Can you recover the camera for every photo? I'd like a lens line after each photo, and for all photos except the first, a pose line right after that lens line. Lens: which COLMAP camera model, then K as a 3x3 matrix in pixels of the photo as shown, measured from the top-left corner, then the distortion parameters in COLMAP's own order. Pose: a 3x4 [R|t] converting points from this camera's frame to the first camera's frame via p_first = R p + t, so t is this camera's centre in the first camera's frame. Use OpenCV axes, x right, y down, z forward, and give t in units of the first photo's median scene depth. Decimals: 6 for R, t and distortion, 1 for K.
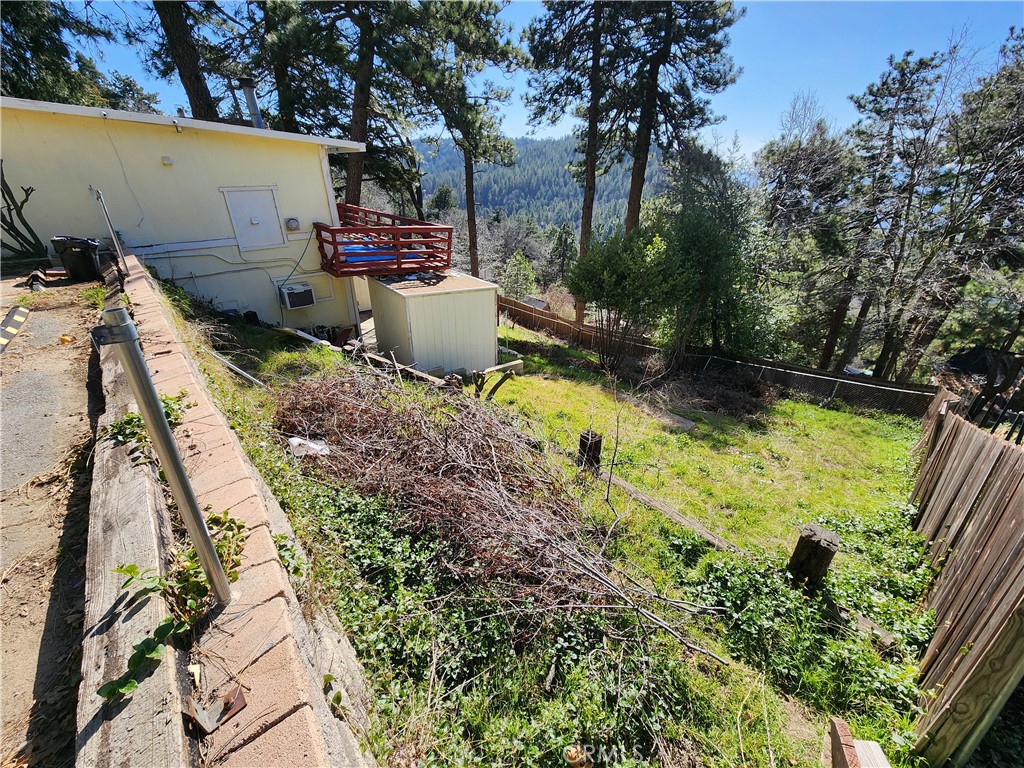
lens RADIAL K [[417.2, 0, 507.2], [0, 417.2, 380.4], [0, 0, 1]] dist [0.003577, -0.000371]
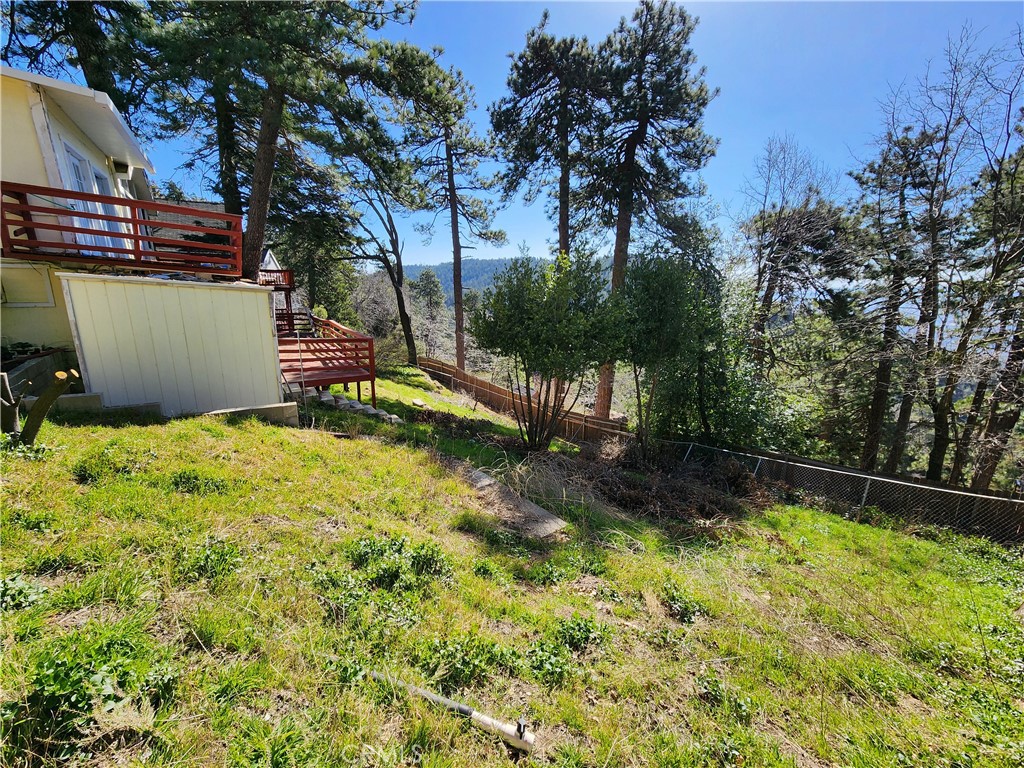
lens RADIAL K [[417.2, 0, 511.2], [0, 417.2, 383.6], [0, 0, 1]] dist [0.003577, -0.000371]
pose [[0.996863, 0.032039, -0.072376, 0.195520], [-0.048218, 0.970965, -0.234311, 0.026735], [0.062768, 0.237066, 0.969464, 0.207681]]
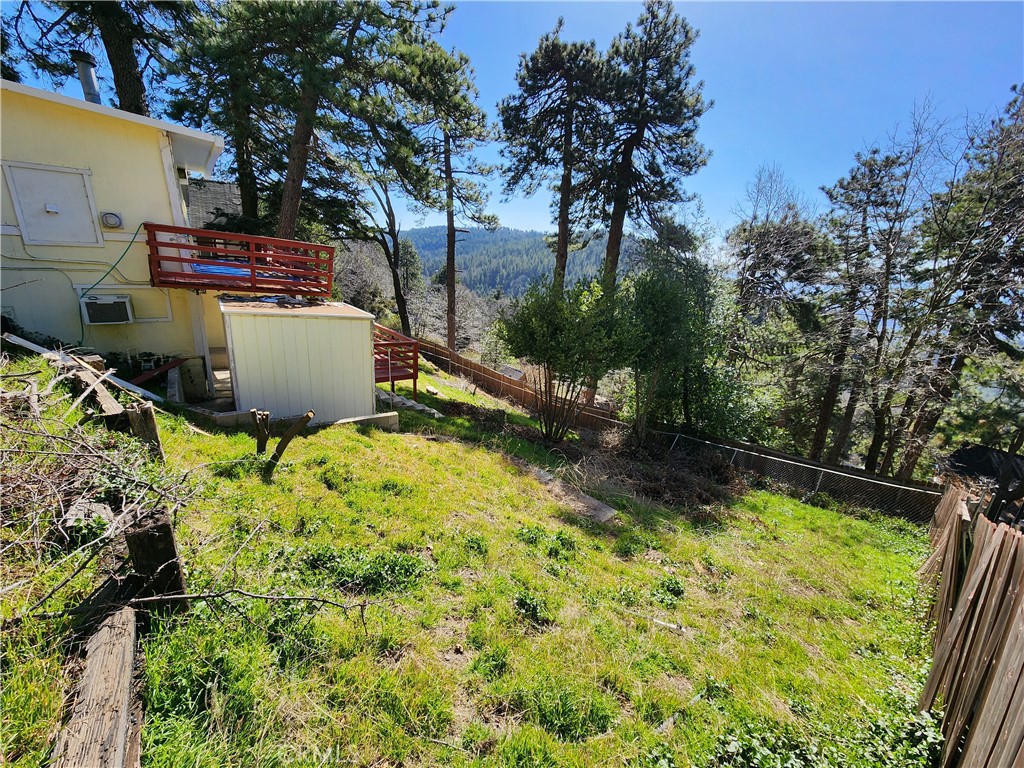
lens RADIAL K [[417.2, 0, 509.4], [0, 417.2, 382.6], [0, 0, 1]] dist [0.003577, -0.000371]
pose [[0.997989, 0.063379, 0.000881, 0.116874], [-0.062243, 0.982545, -0.175305, 0.009642], [-0.011976, 0.174898, 0.984514, 0.117507]]
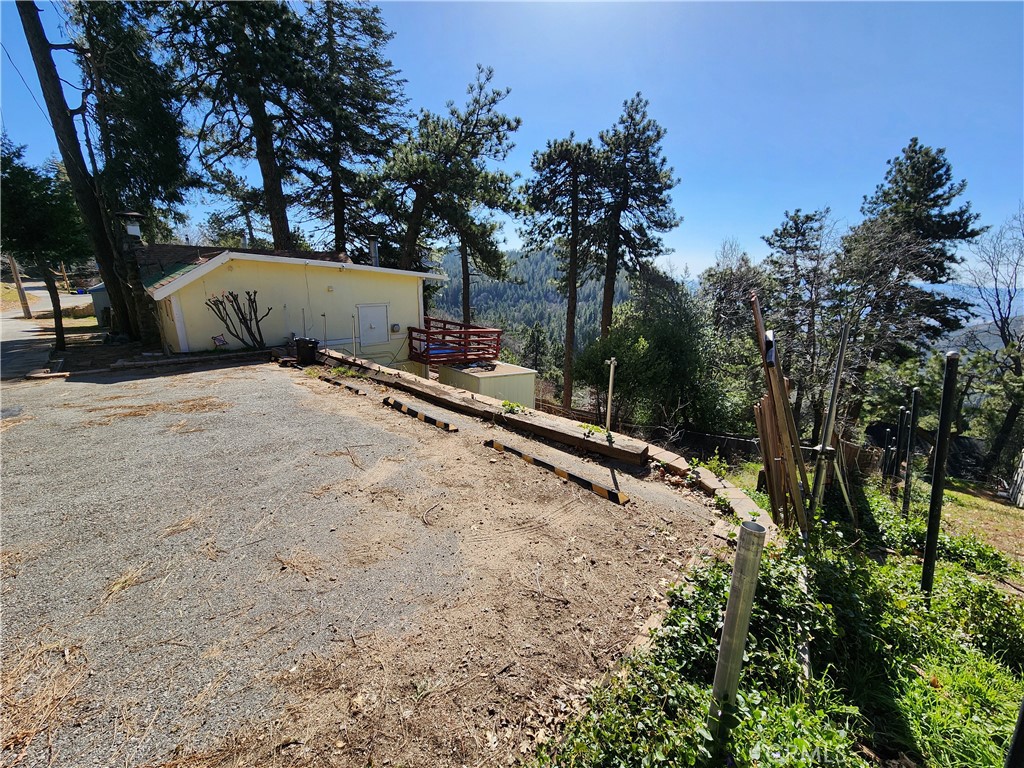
lens RADIAL K [[417.2, 0, 507.2], [0, 417.2, 383.4], [0, 0, 1]] dist [0.003577, -0.000371]
pose [[0.996903, -0.001467, 0.078629, -0.112188], [0.018073, 0.977341, -0.210900, 0.049873], [-0.076538, 0.211668, 0.974340, -0.160457]]
